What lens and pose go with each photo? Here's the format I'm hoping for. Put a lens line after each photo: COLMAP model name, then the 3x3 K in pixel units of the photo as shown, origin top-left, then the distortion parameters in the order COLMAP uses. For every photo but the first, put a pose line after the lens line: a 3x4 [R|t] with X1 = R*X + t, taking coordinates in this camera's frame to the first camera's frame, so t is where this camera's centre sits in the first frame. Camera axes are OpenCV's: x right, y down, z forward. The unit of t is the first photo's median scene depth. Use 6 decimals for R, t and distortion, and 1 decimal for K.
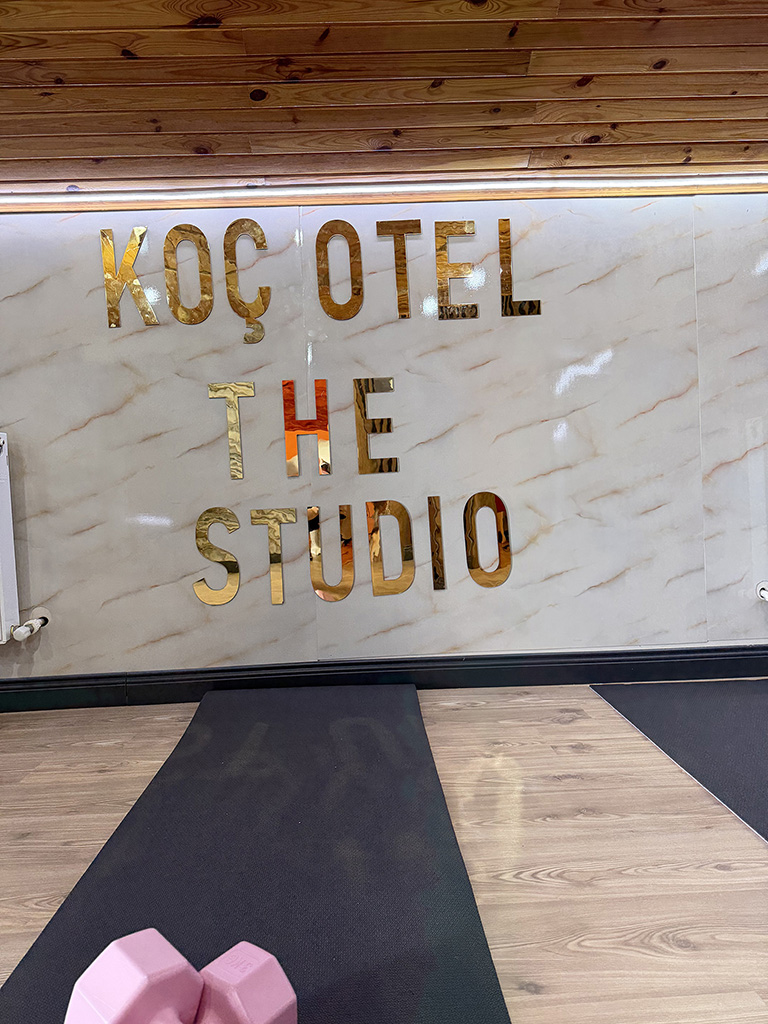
lens RADIAL K [[717.0, 0, 380.7], [0, 717.0, 511.3], [0, 0, 1]] dist [0.064517, -0.083361]
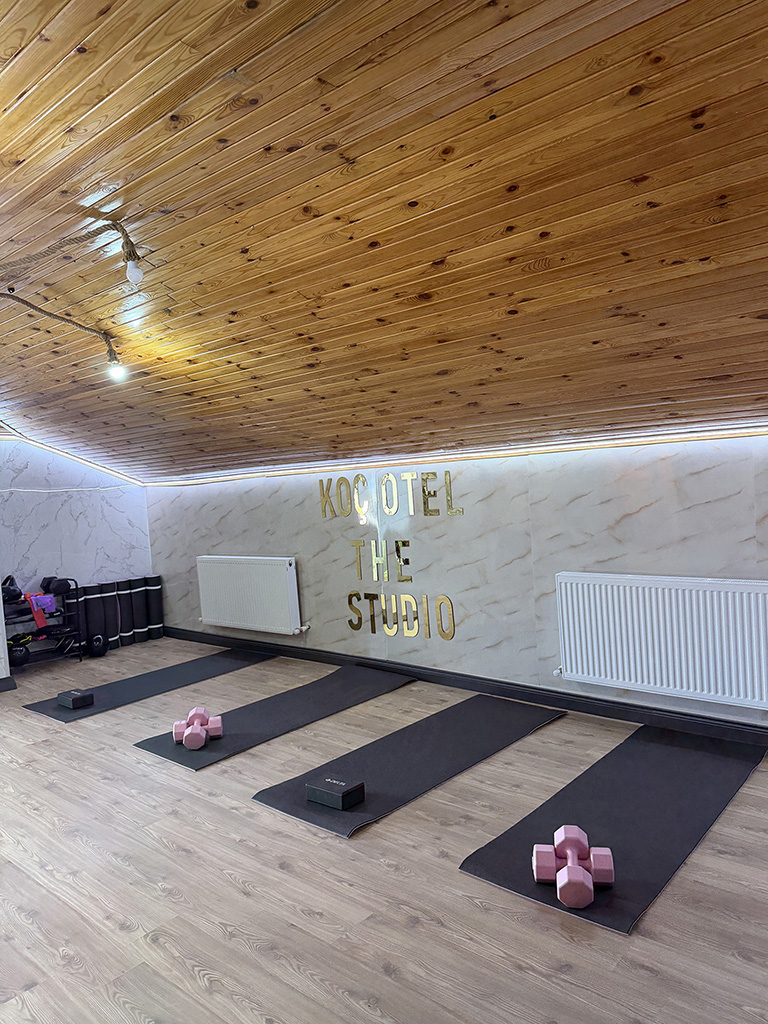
lens RADIAL K [[706.3, 0, 386.7], [0, 706.3, 509.6], [0, 0, 1]] dist [0.124211, -0.202627]
pose [[0.728346, 0.024024, -0.684788, 1.493889], [0.018273, 0.998349, 0.054460, -0.409608], [0.684966, -0.052179, 0.726705, -0.658444]]
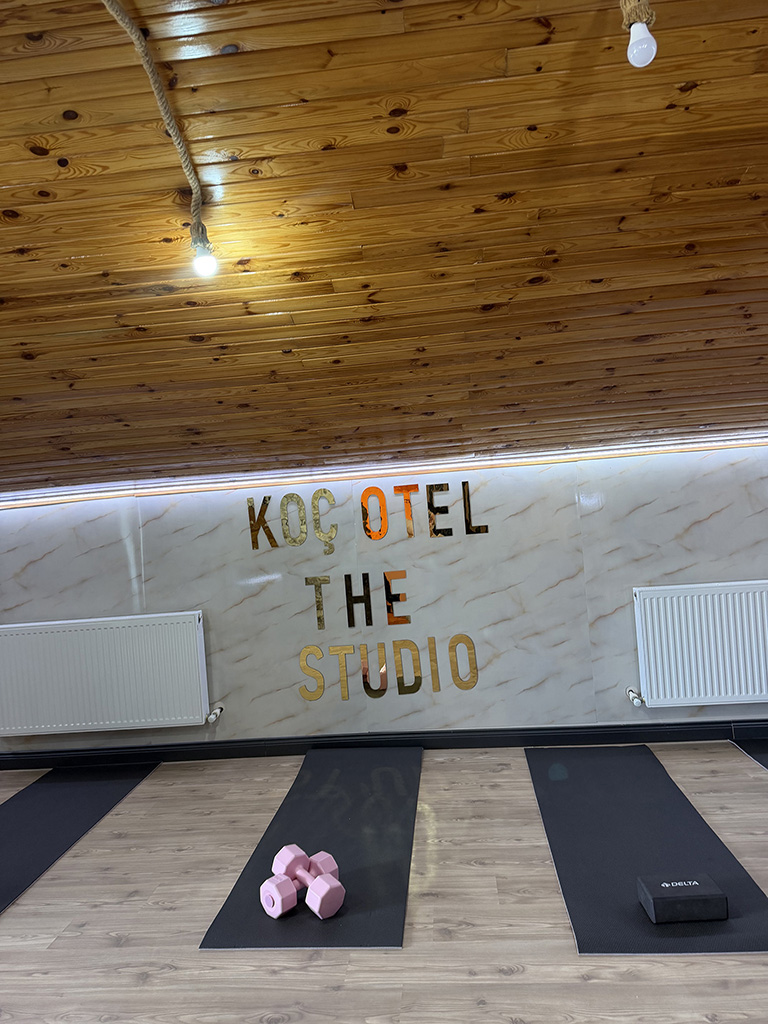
lens RADIAL K [[711.4, 0, 379.5], [0, 711.4, 513.1], [0, 0, 1]] dist [0.069264, -0.080885]
pose [[0.991284, -0.032376, -0.127706, 0.183885], [0.029139, 0.999207, -0.027137, -0.286000], [0.128483, 0.023179, 0.991441, -0.765966]]
